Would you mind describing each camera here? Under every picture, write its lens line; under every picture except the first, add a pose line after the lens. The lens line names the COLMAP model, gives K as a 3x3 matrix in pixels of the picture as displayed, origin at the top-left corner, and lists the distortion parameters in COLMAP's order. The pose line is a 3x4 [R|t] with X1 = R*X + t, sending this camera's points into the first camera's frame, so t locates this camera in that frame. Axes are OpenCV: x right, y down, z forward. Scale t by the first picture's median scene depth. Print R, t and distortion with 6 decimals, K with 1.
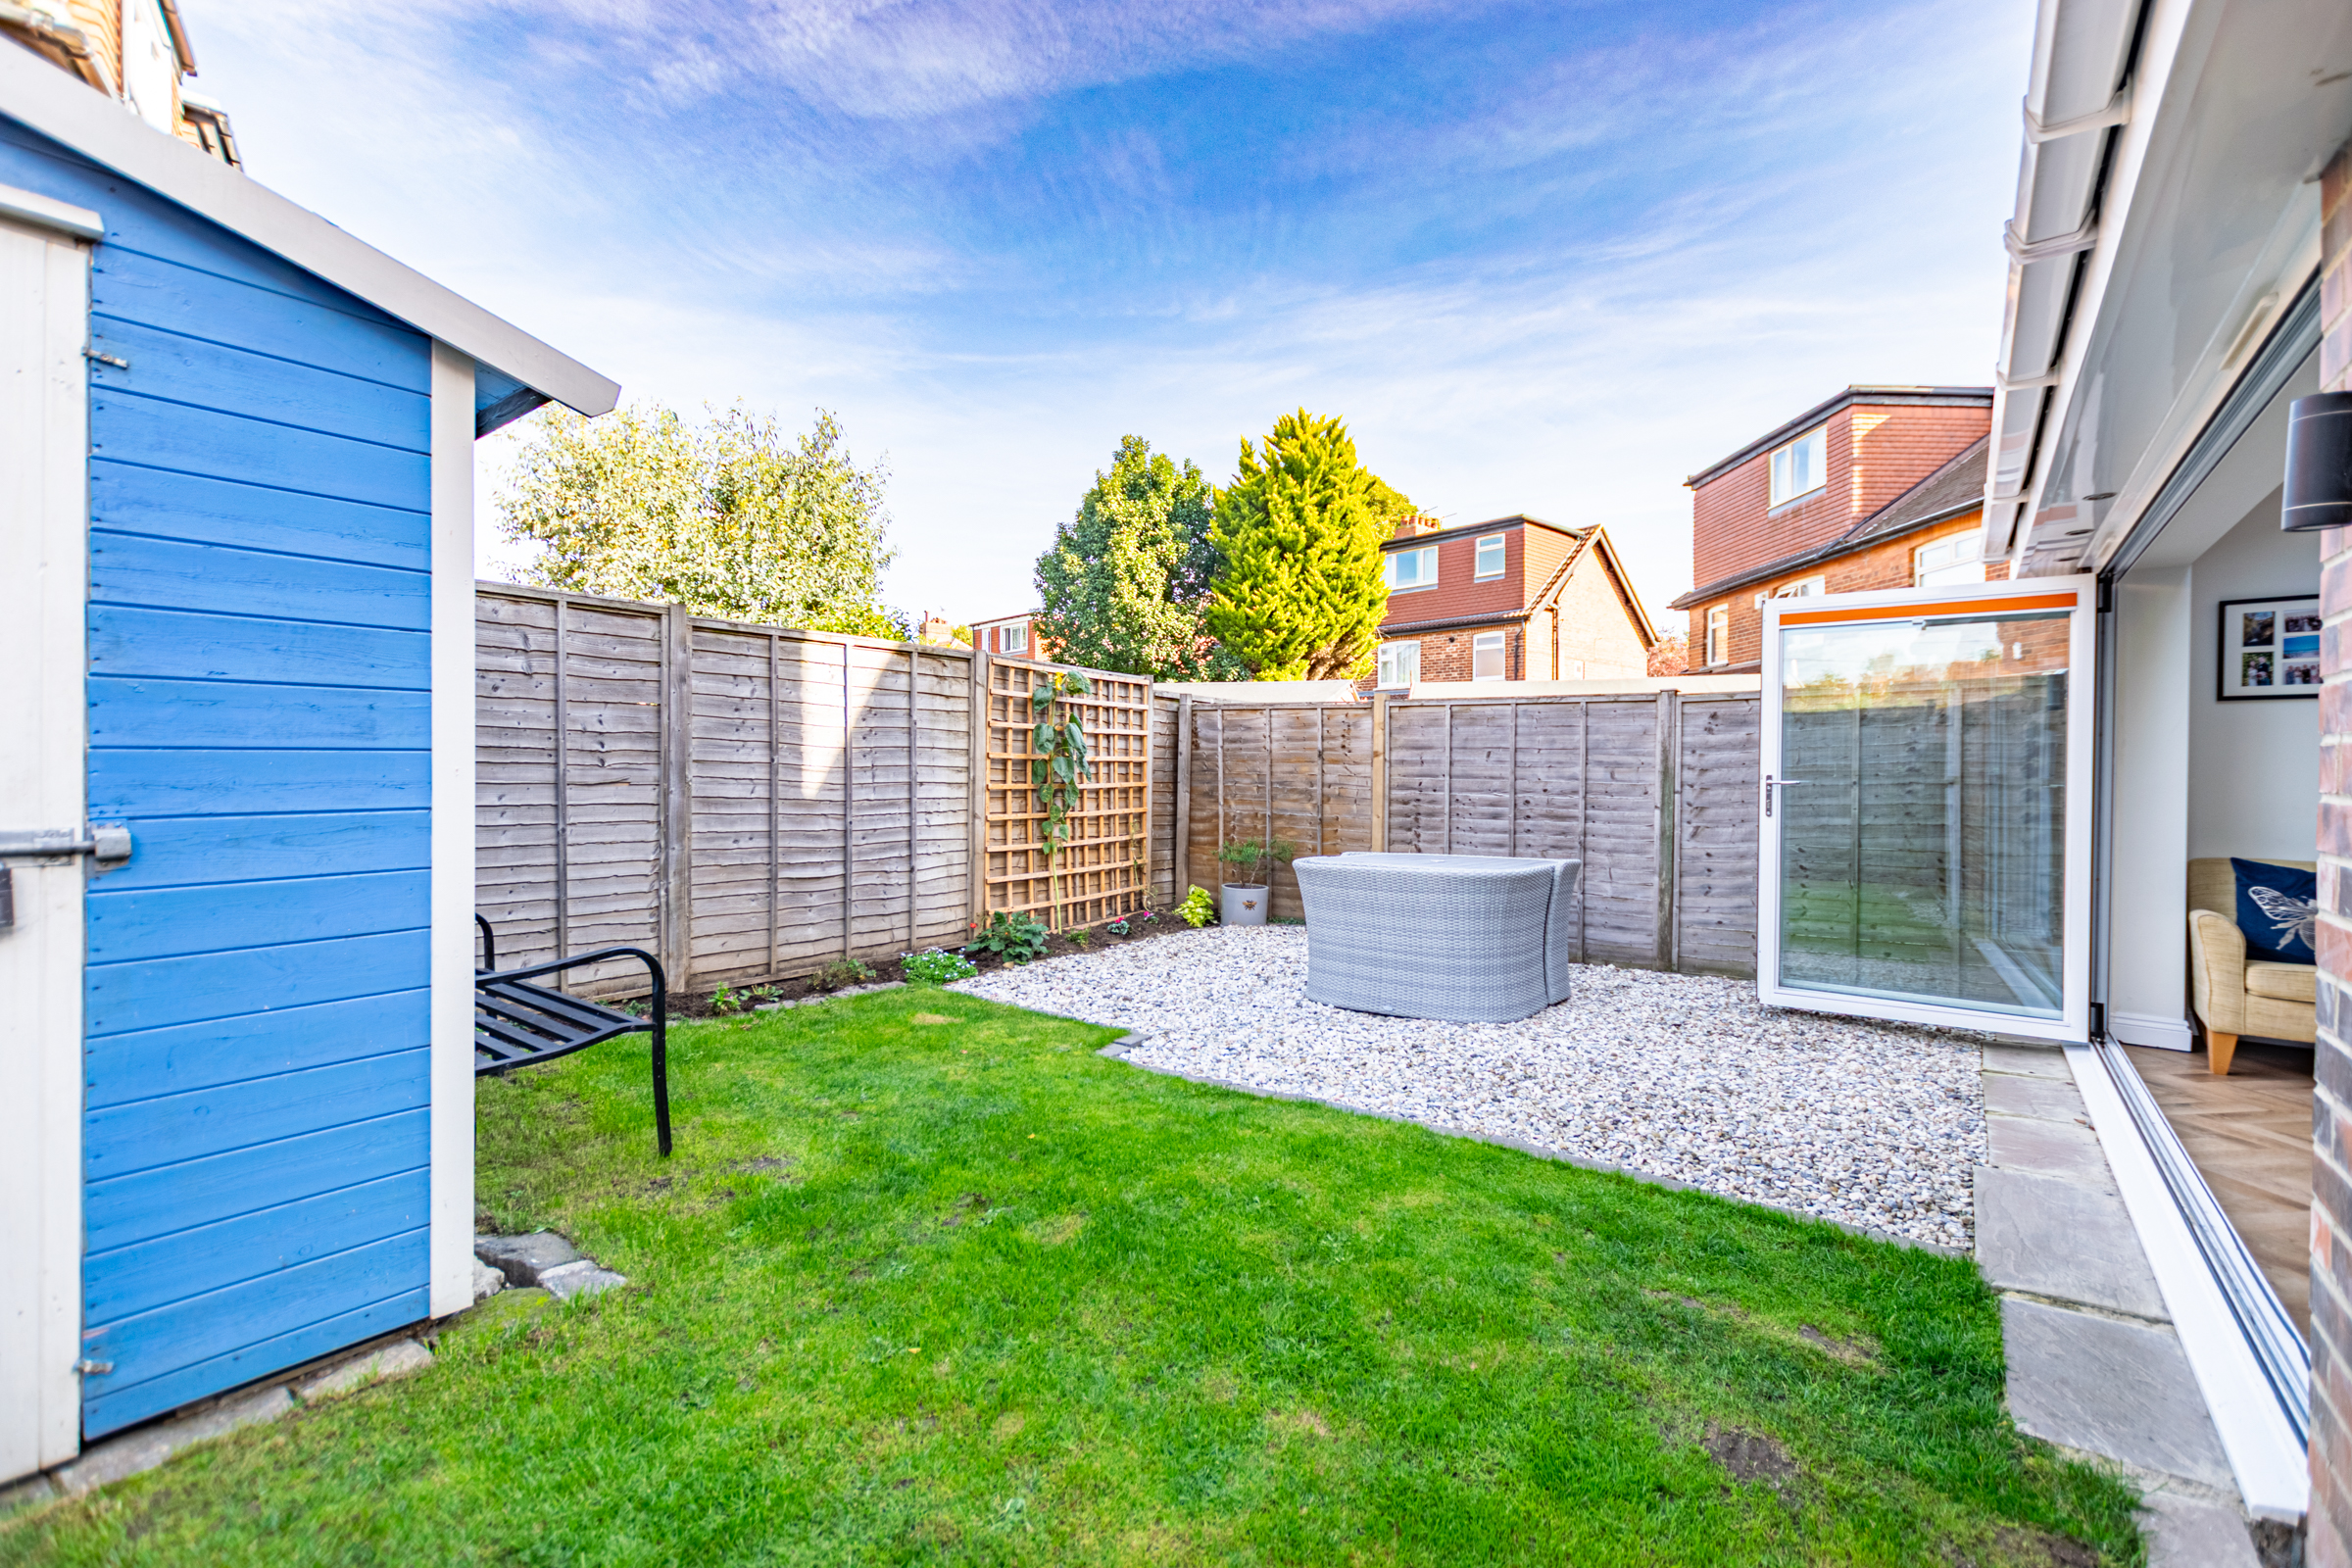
lens RADIAL K [[1011.3, 0, 1177.8], [0, 1011.3, 782.6], [0, 0, 1]] dist [0.006612, -0.000063]
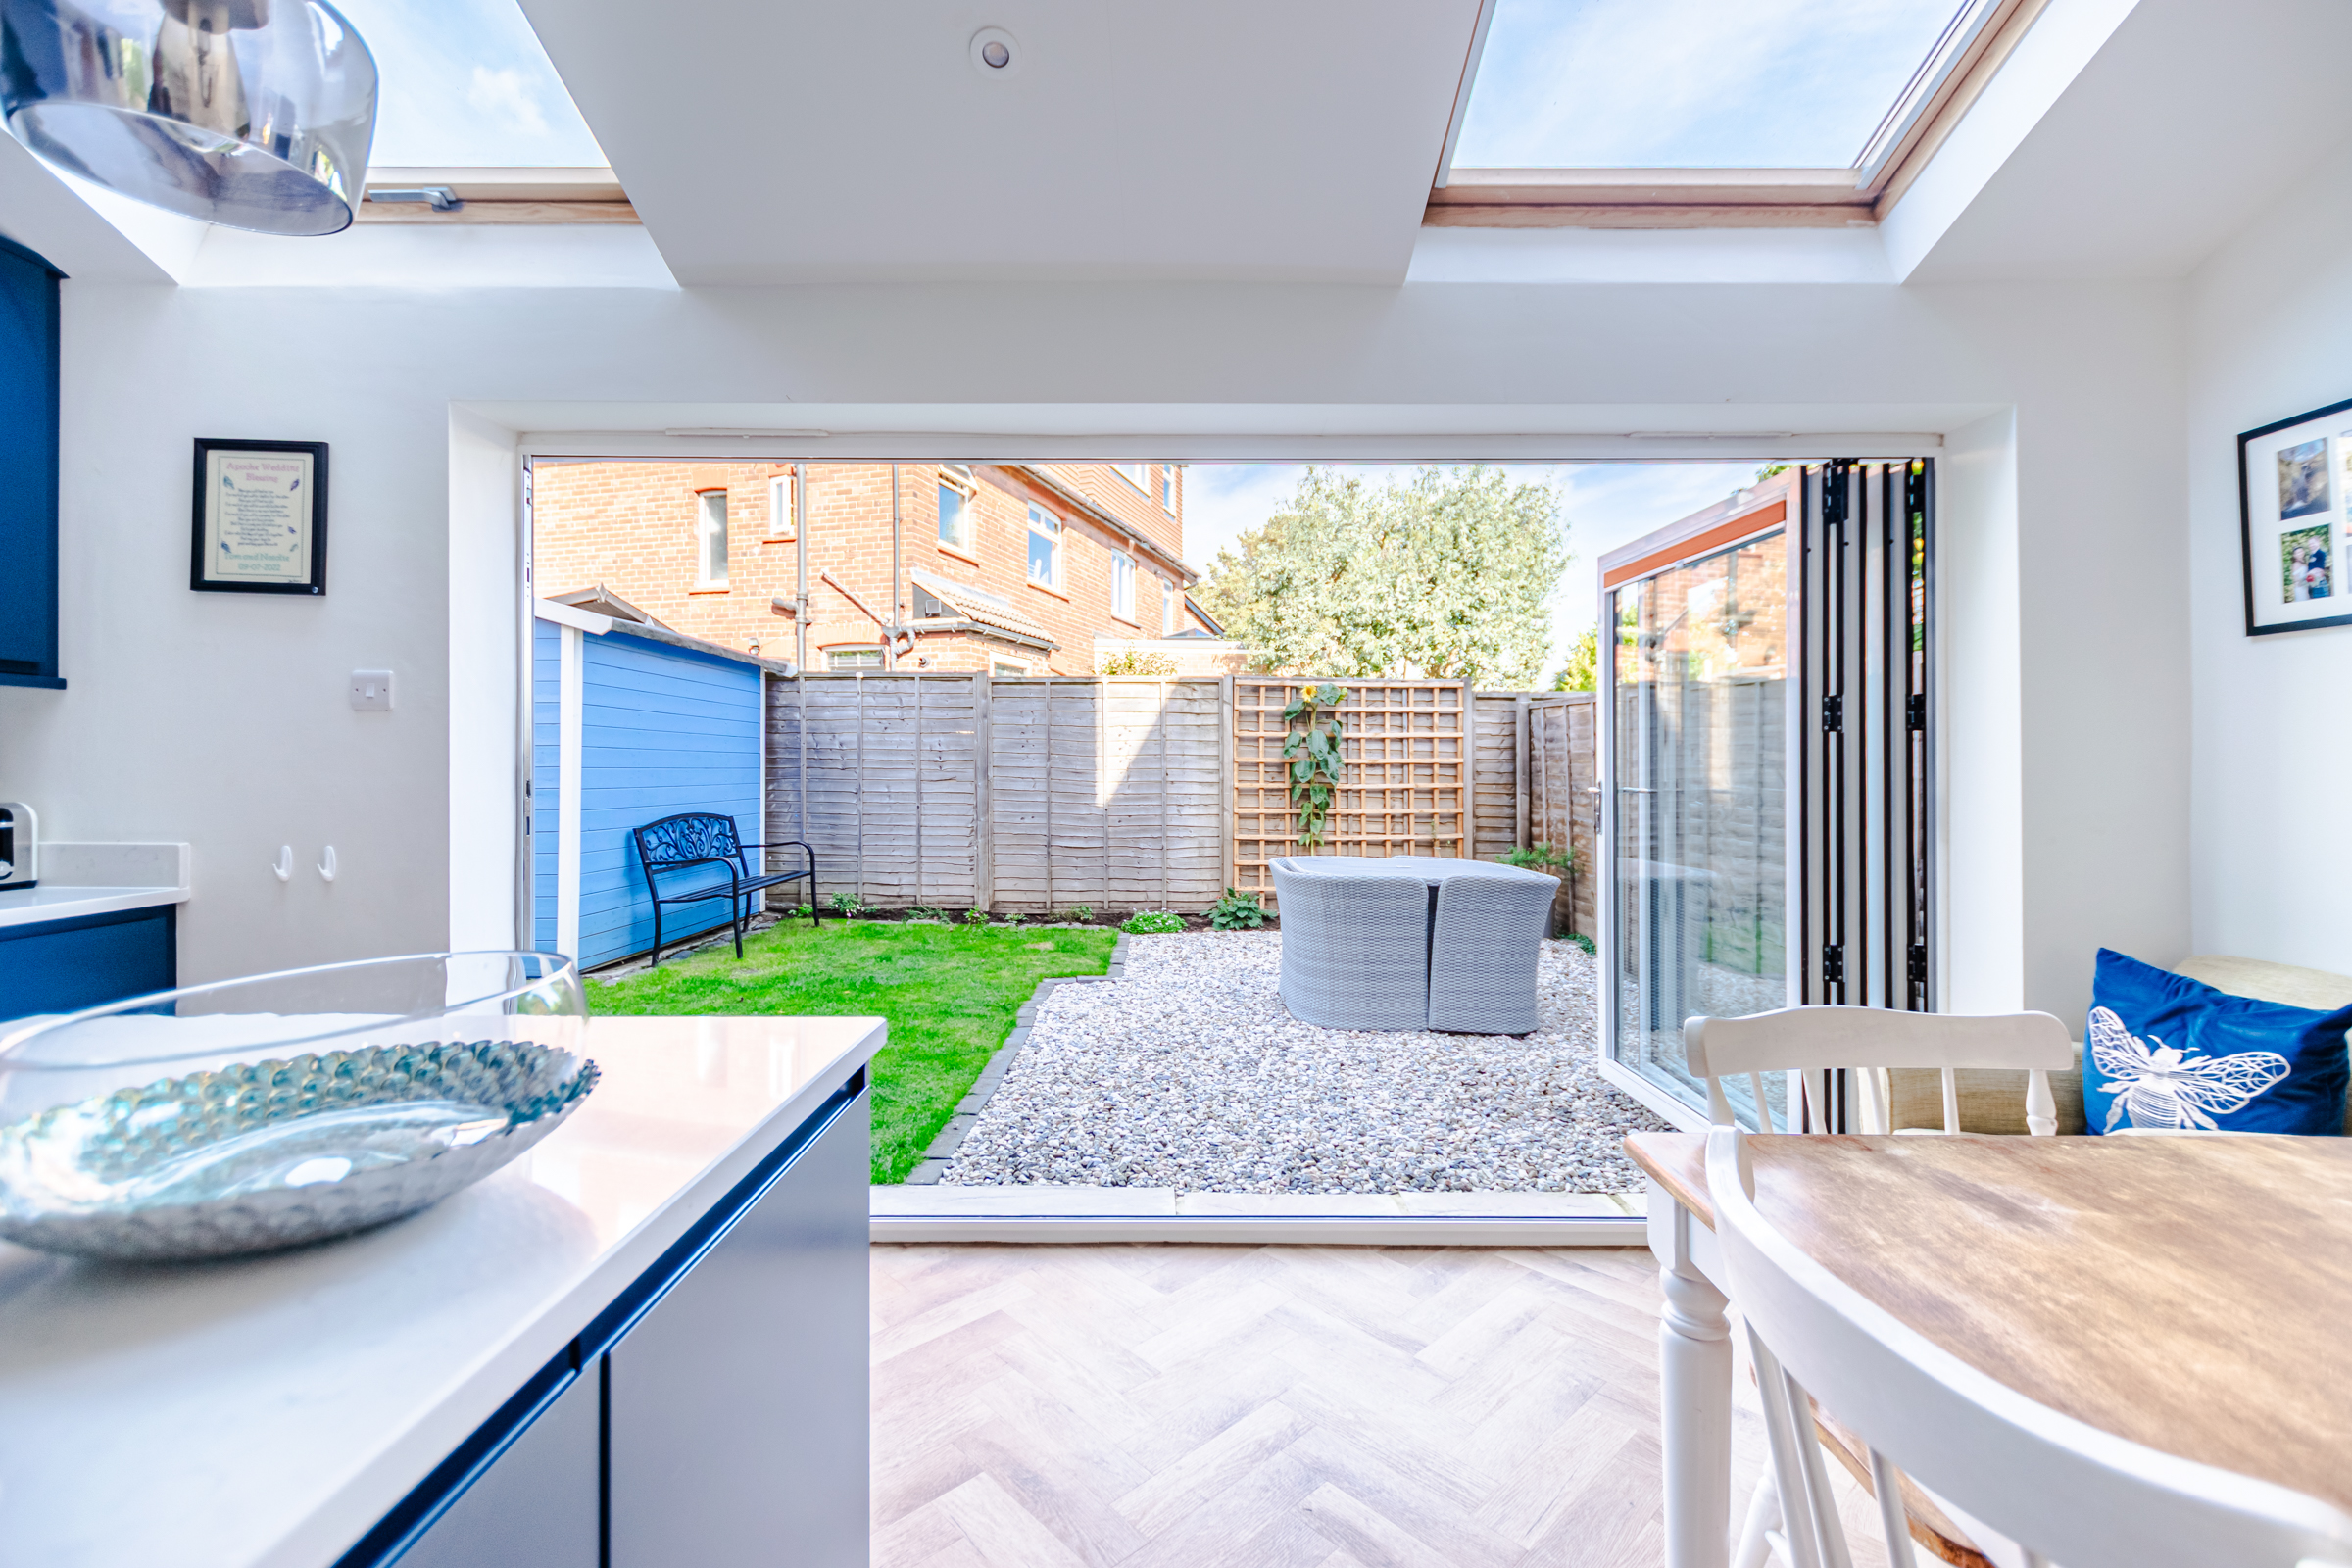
lens RADIAL K [[1011.3, 0, 1178.1], [0, 1011.3, 770.9], [0, 0, 1]] dist [0.006612, -0.000063]
pose [[0.609611, 0.000339, -0.792701, 0.856724], [-0.008041, 0.999951, -0.005757, -0.007056], [0.792660, 0.009883, 0.609584, 0.231047]]
